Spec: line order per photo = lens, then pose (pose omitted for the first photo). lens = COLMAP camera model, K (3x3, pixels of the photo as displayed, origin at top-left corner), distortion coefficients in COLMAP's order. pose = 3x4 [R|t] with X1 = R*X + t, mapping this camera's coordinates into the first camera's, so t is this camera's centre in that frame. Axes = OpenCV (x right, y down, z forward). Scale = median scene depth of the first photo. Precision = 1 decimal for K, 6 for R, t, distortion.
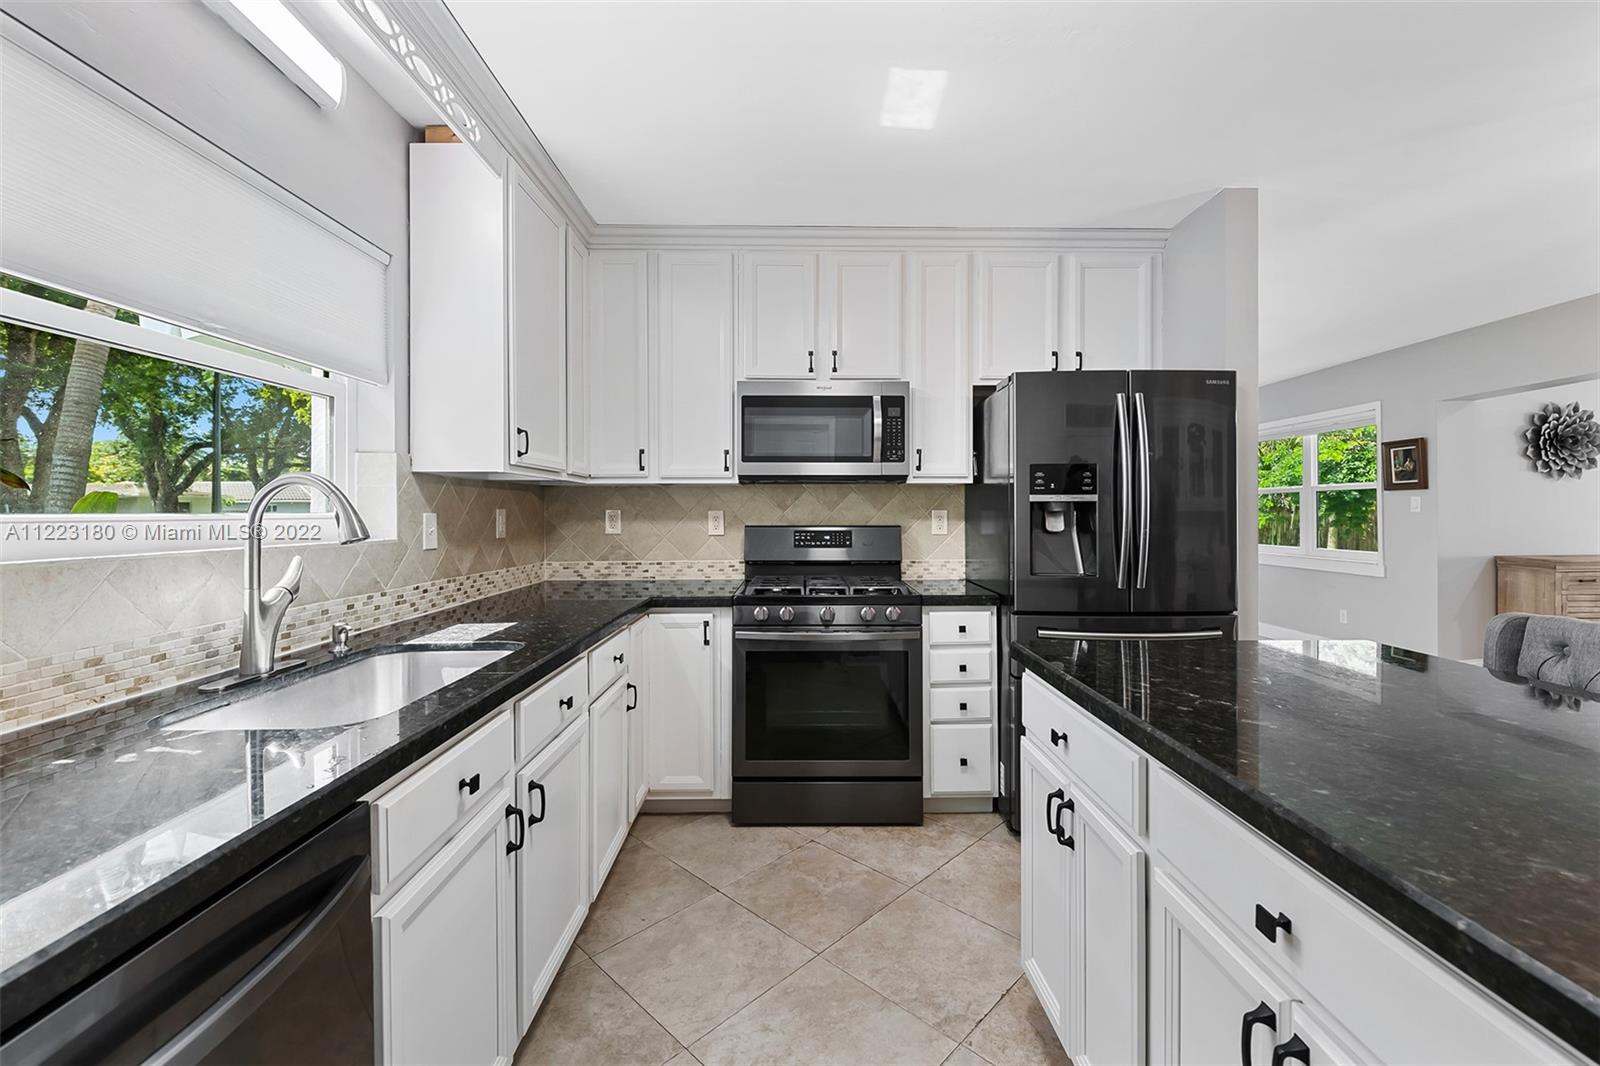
lens RADIAL K [[660.3, 0, 800.1], [0, 660.3, 517.9], [0, 0, 1]] dist [0.004528, -0.005168]
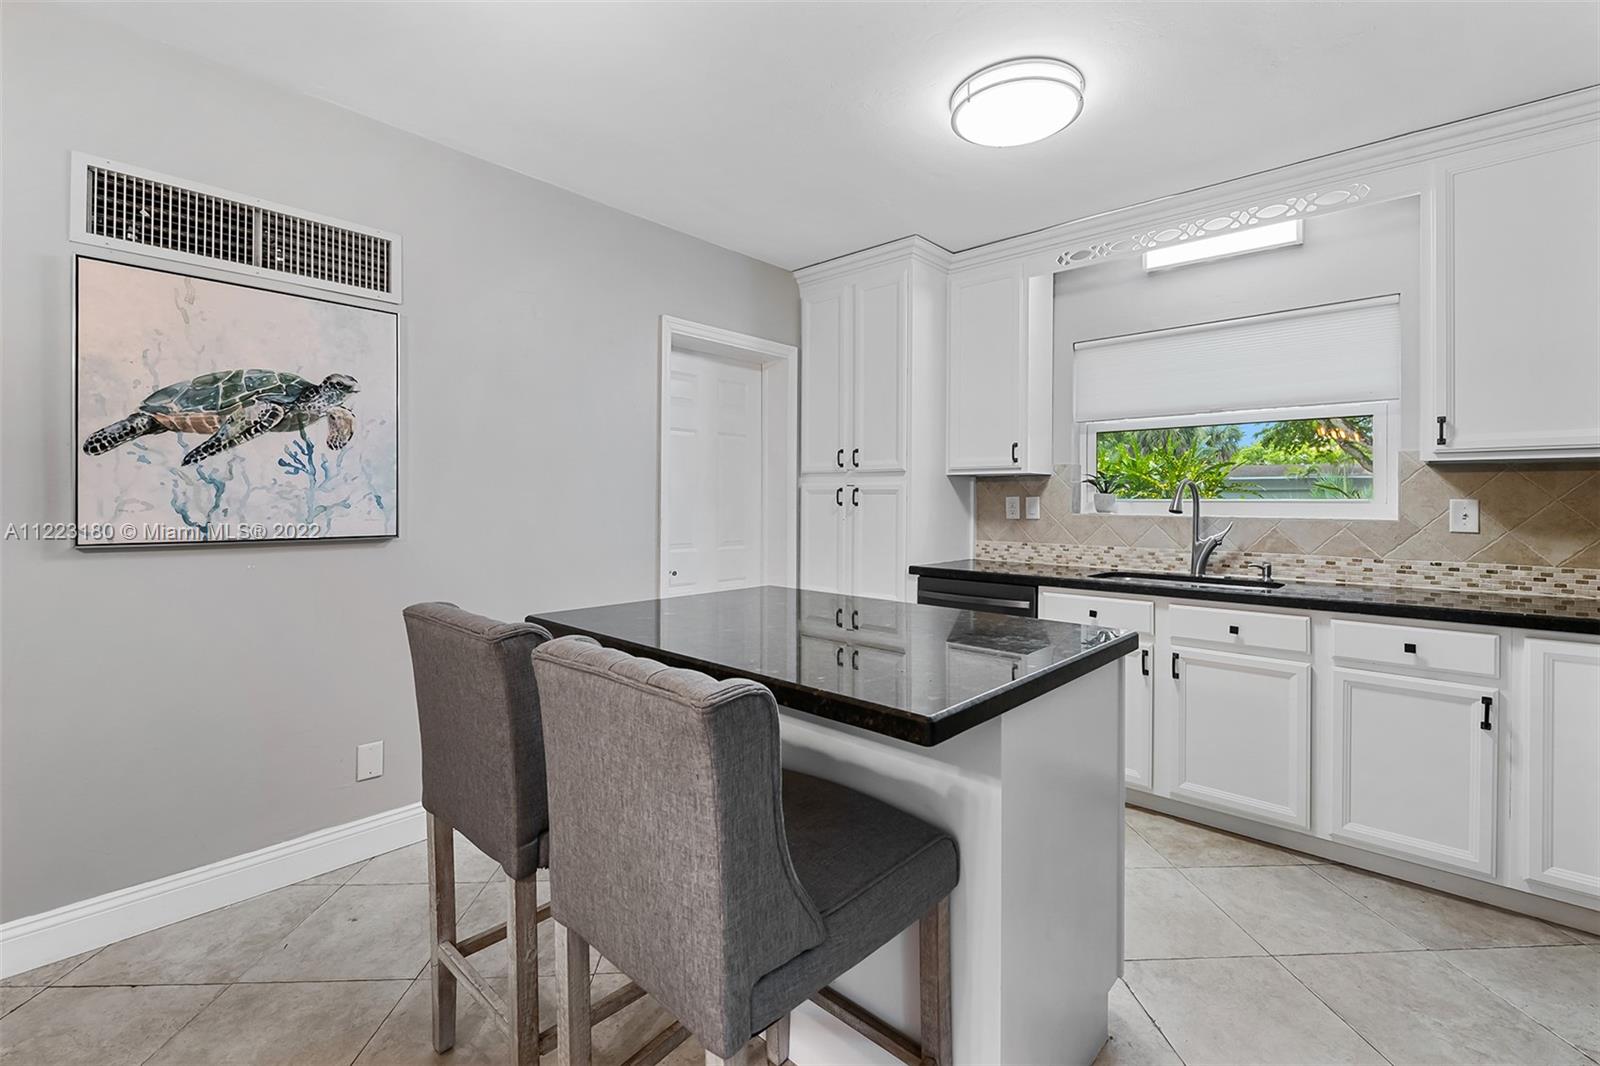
lens RADIAL K [[689.0, 0, 807.4], [0, 689.0, 498.5], [0, 0, 1]] dist [-0.000452, -0.000121]
pose [[-0.683175, -0.006266, -0.730228, 1.165187], [-0.011597, 0.999930, 0.002269, 0.001014], [0.730163, 0.010018, -0.683200, 1.125251]]
